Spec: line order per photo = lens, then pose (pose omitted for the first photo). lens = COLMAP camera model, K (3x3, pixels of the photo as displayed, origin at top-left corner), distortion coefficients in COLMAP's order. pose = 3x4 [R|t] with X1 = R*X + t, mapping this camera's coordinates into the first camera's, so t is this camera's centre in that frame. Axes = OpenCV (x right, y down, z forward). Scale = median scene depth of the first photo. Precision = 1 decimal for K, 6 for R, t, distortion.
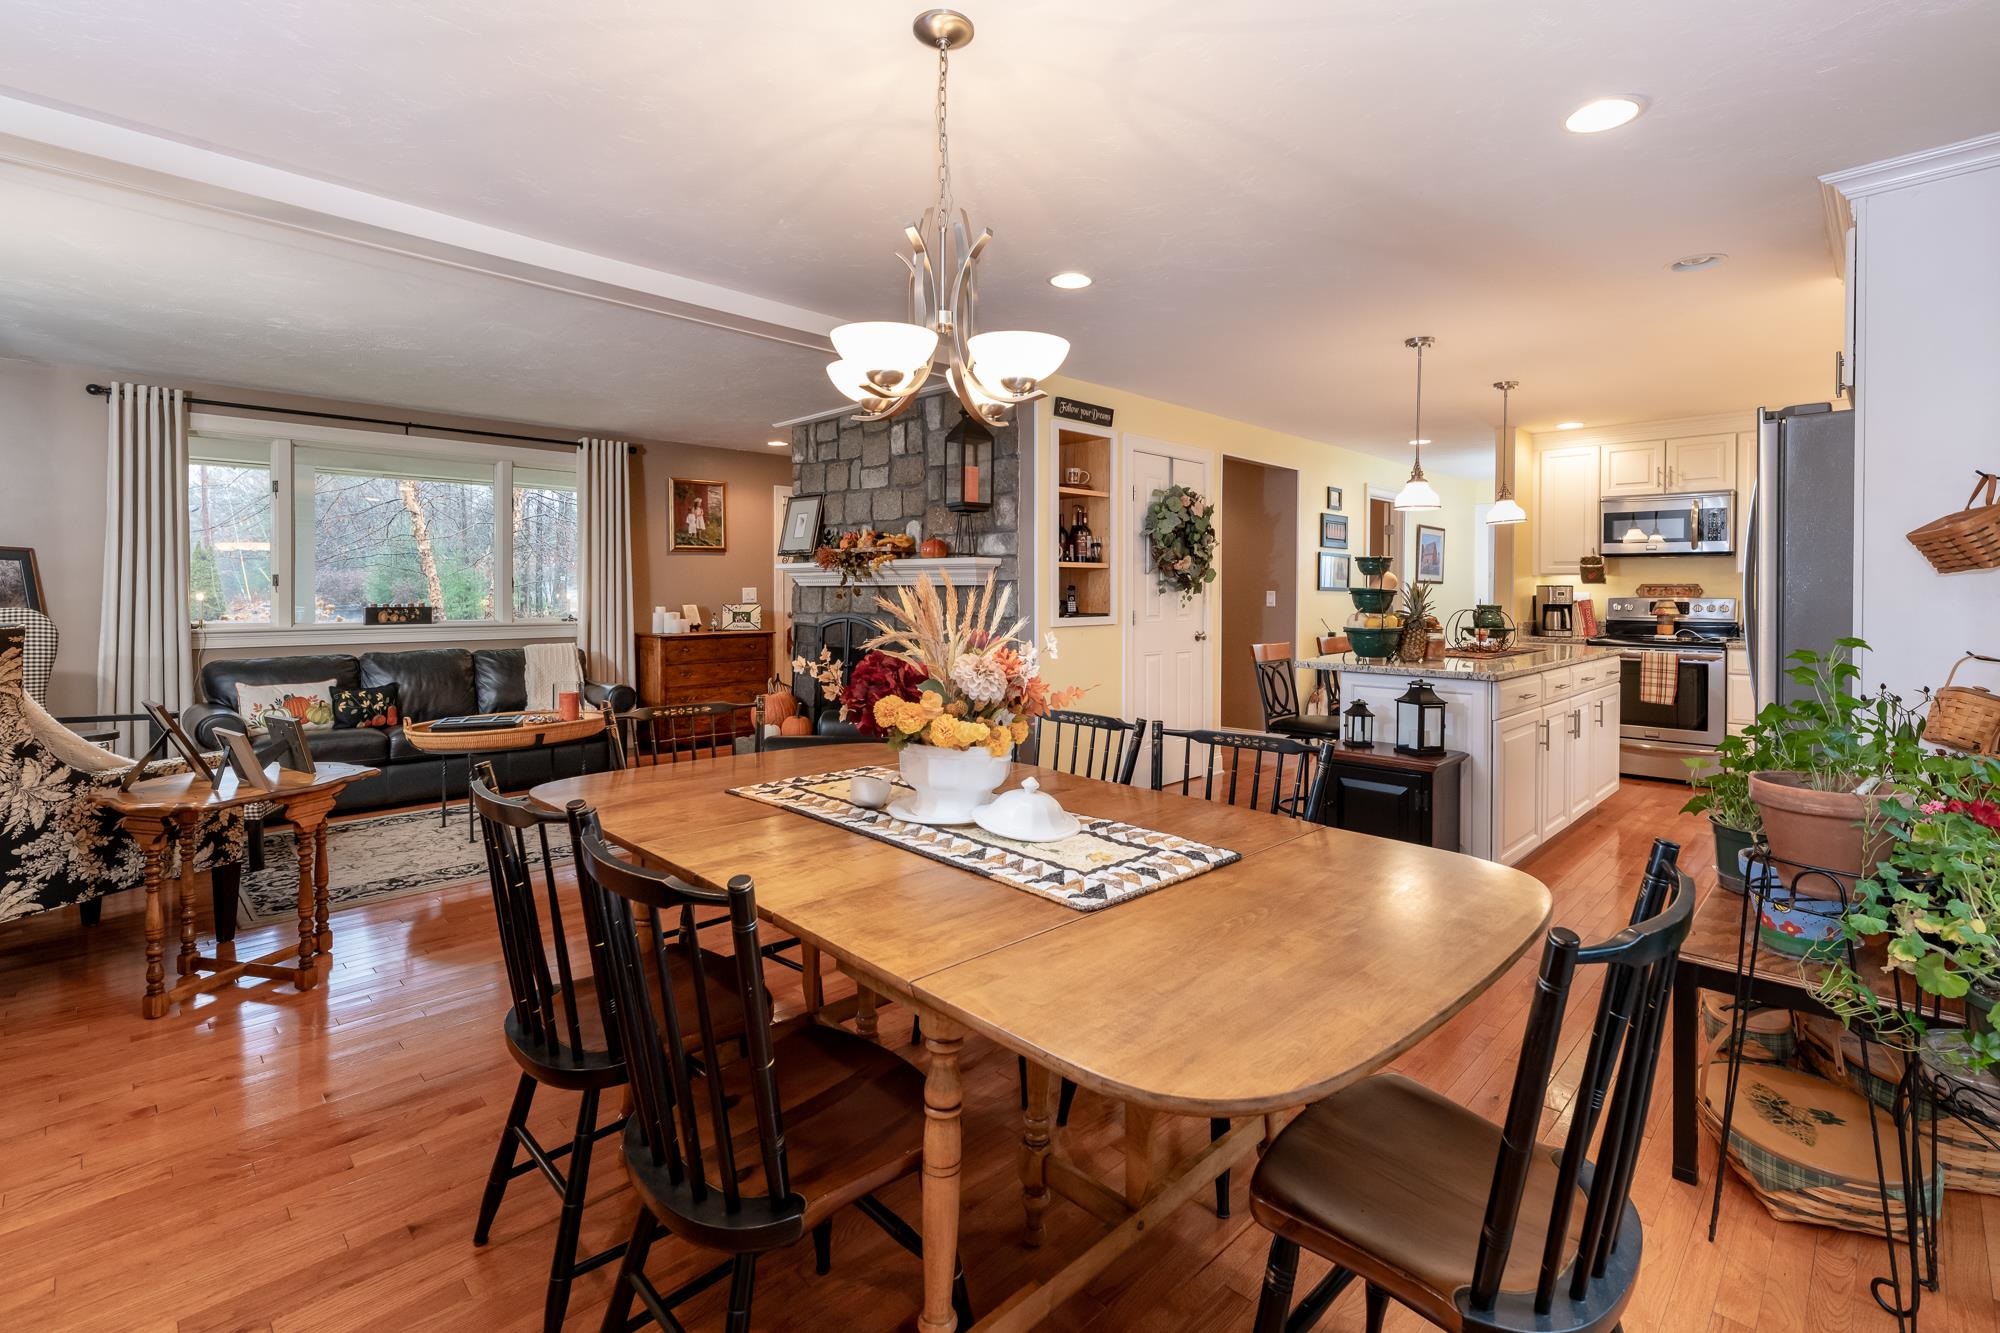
lens RADIAL K [[873.6, 0, 1004.5], [0, 873.6, 595.7], [0, 0, 1]] dist [-0.004288, 0.000645]
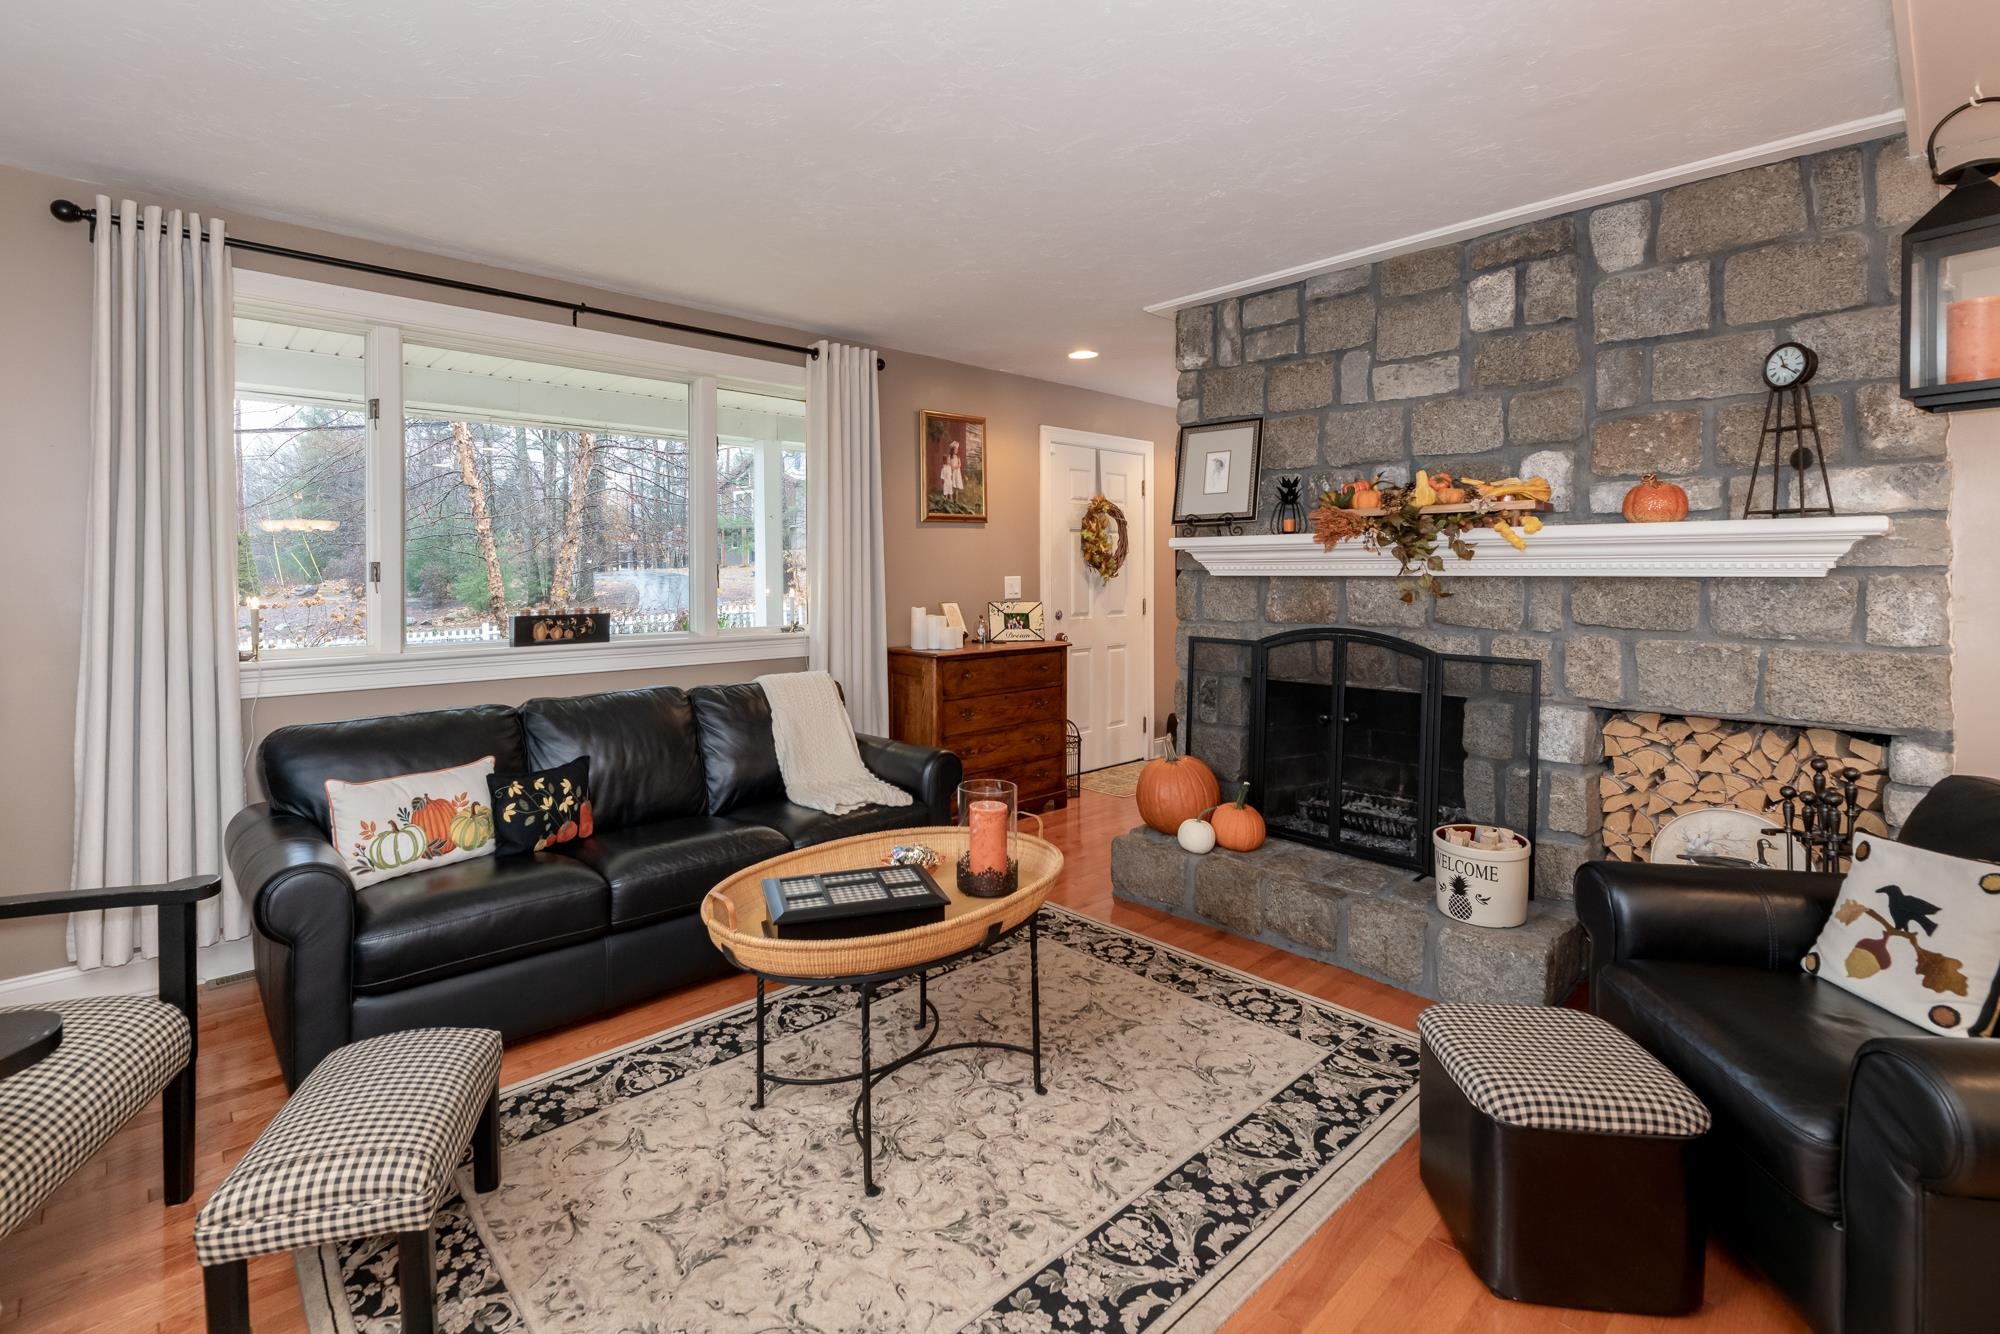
lens RADIAL K [[873.6, 0, 930.8], [0, 873.6, 572.4], [0, 0, 1]] dist [-0.004288, 0.000645]
pose [[0.997449, -0.005525, -0.071170, -0.402480], [0.005294, 0.999980, -0.003426, -0.012991], [0.071187, 0.003041, 0.997458, 0.422501]]
